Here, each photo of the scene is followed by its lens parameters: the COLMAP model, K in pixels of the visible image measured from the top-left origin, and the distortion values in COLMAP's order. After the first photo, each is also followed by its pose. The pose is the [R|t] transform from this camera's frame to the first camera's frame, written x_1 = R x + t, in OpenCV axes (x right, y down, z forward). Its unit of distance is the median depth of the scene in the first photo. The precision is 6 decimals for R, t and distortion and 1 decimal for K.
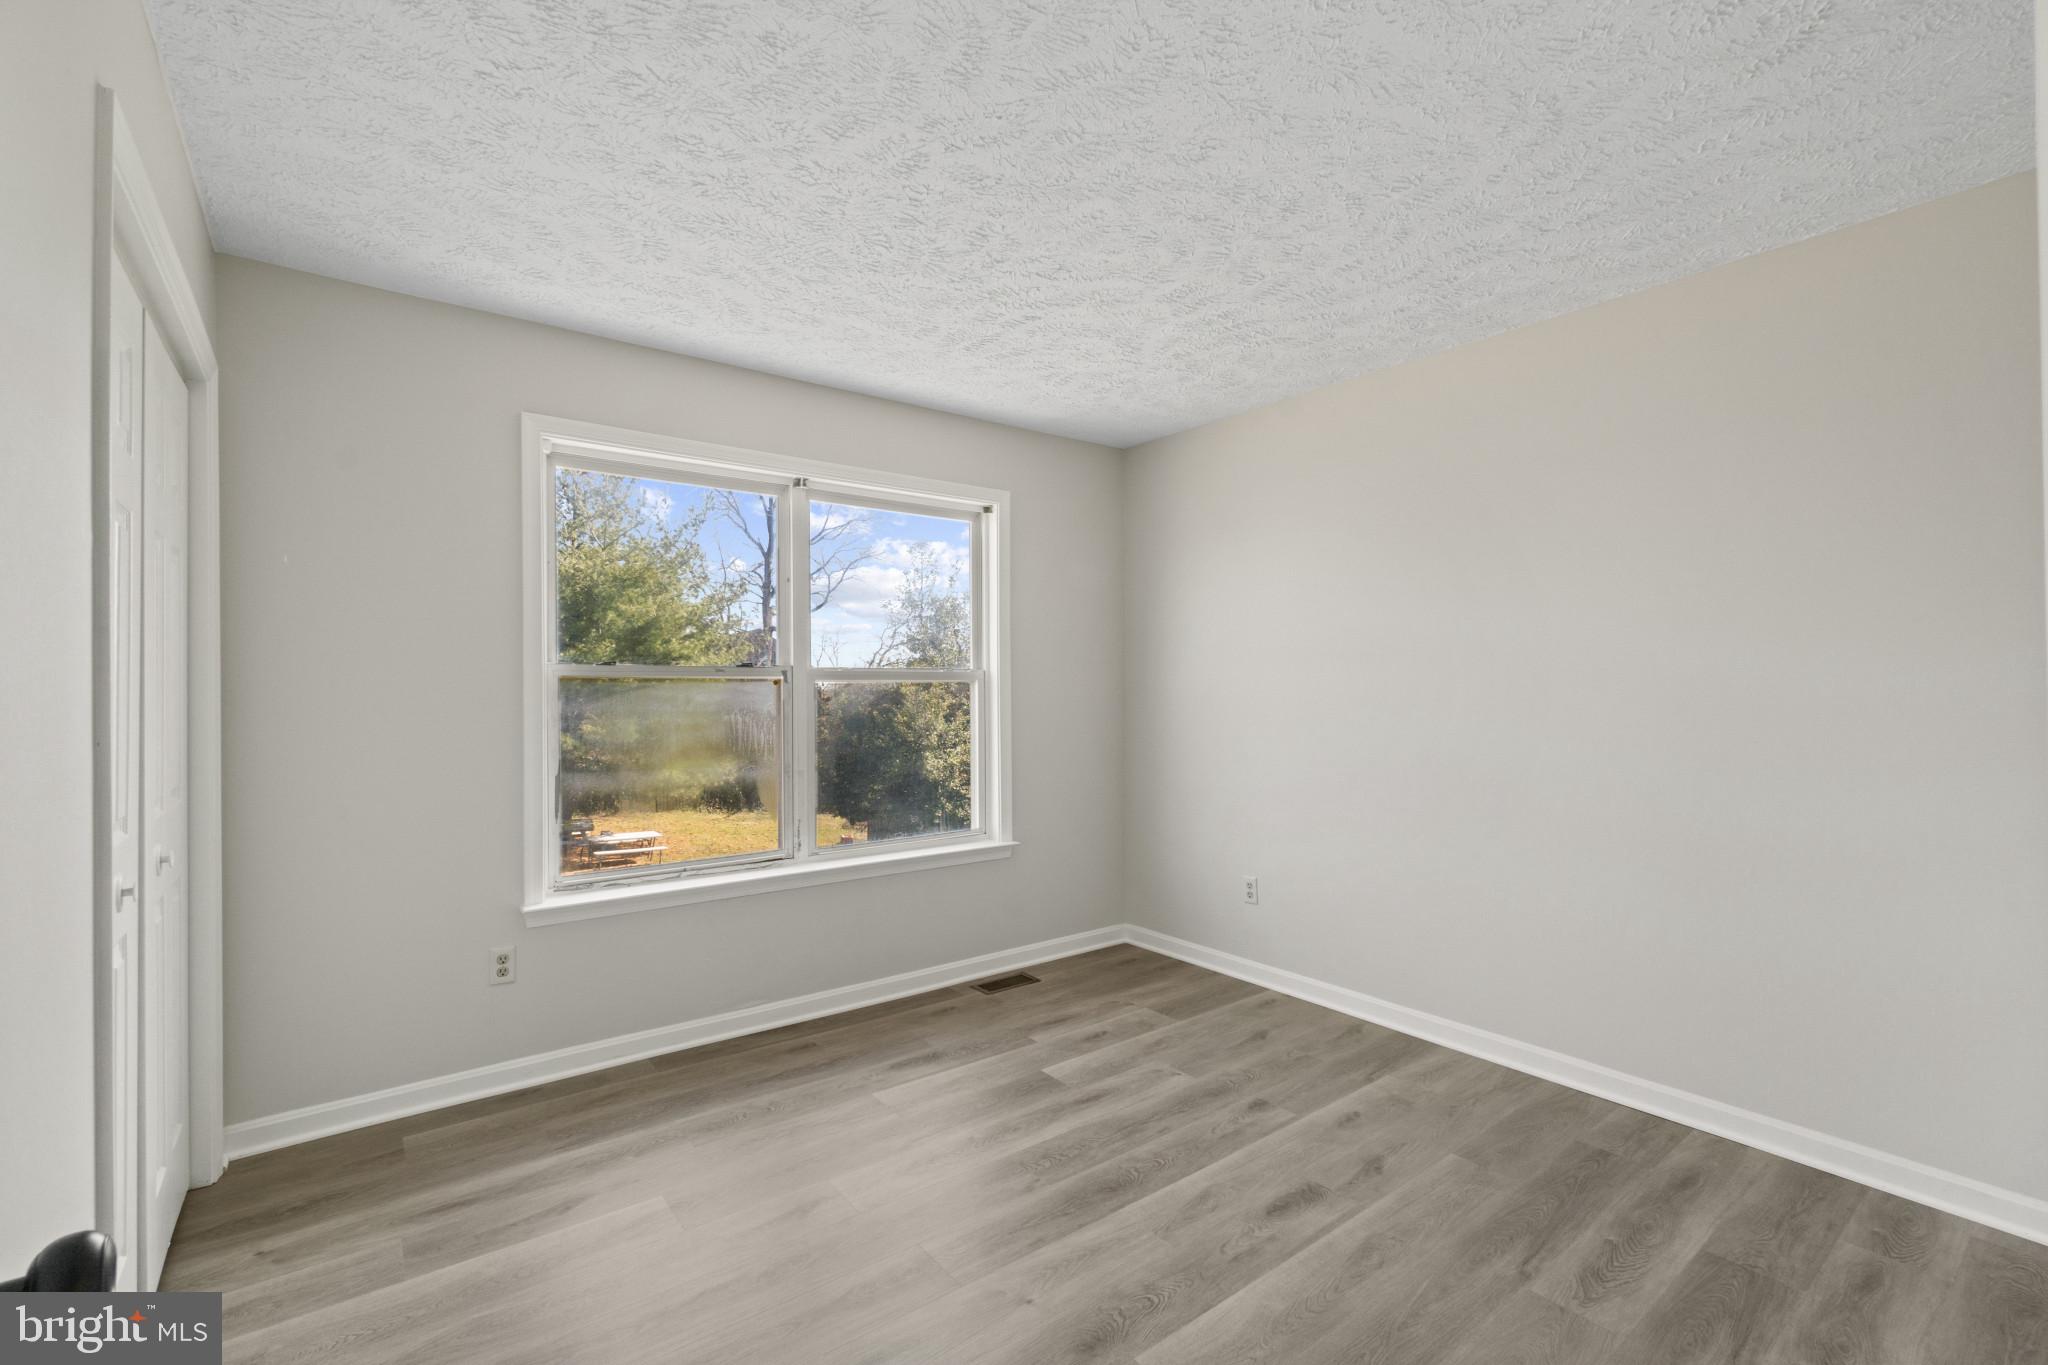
lens RADIAL K [[899.2, 0, 1024.0], [0, 899.2, 682.5], [0, 0, 1]] dist [0.000135, -0.000829]
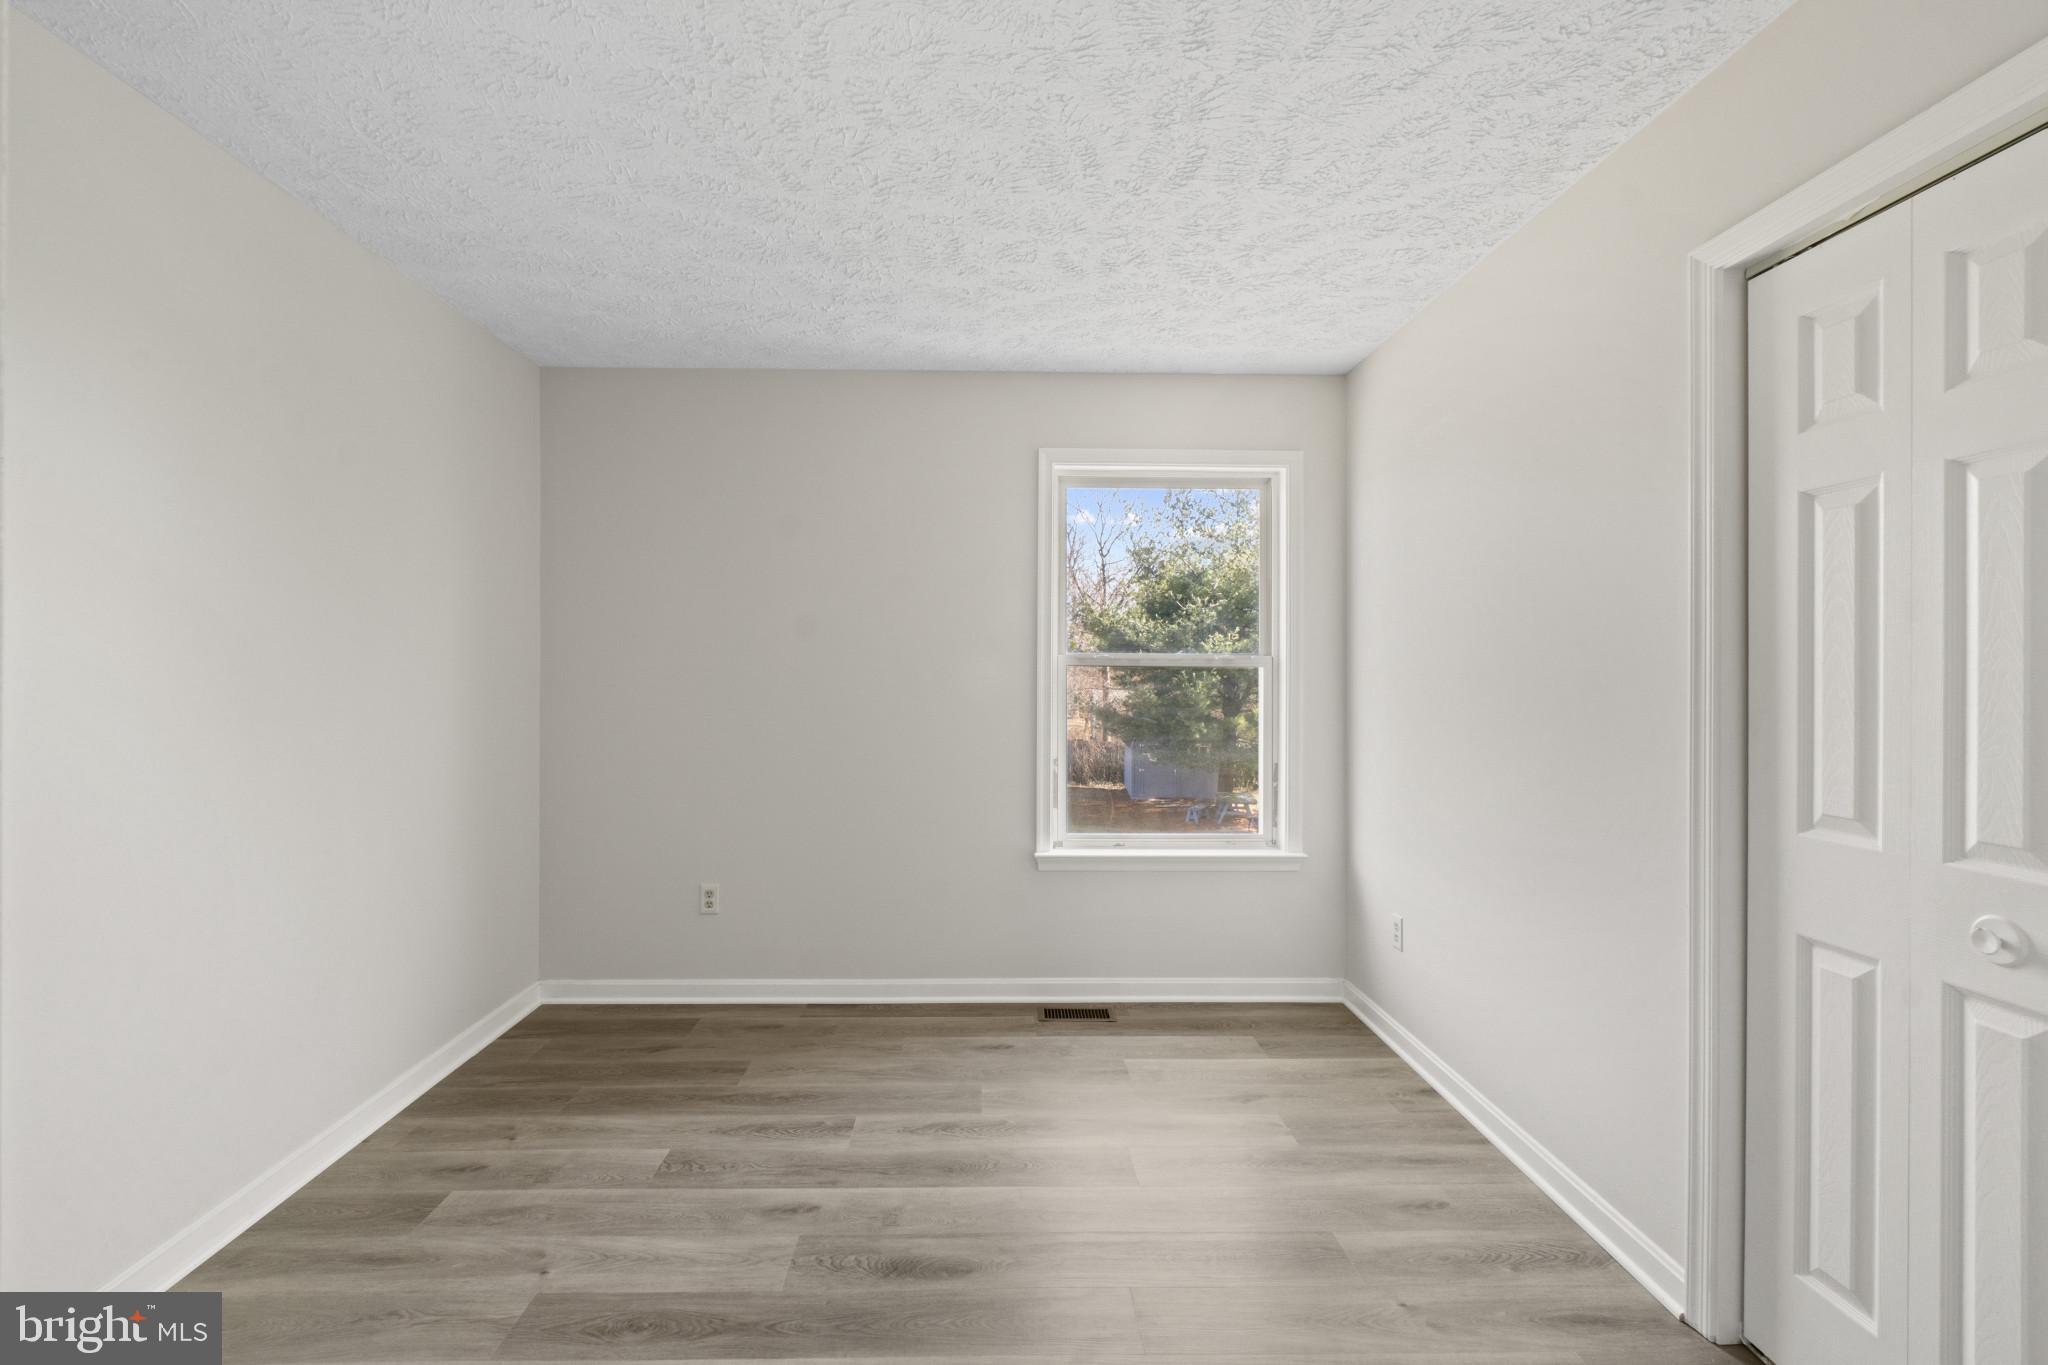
lens RADIAL K [[836.3, 0, 1005.7], [0, 836.3, 669.4], [0, 0, 1]] dist [0.002306, 0.000111]
pose [[0.802886, 0.002944, -0.596125, 0.310977], [-0.002847, 0.999995, 0.001104, -0.001706], [0.596125, 0.000811, 0.802891, 0.232835]]
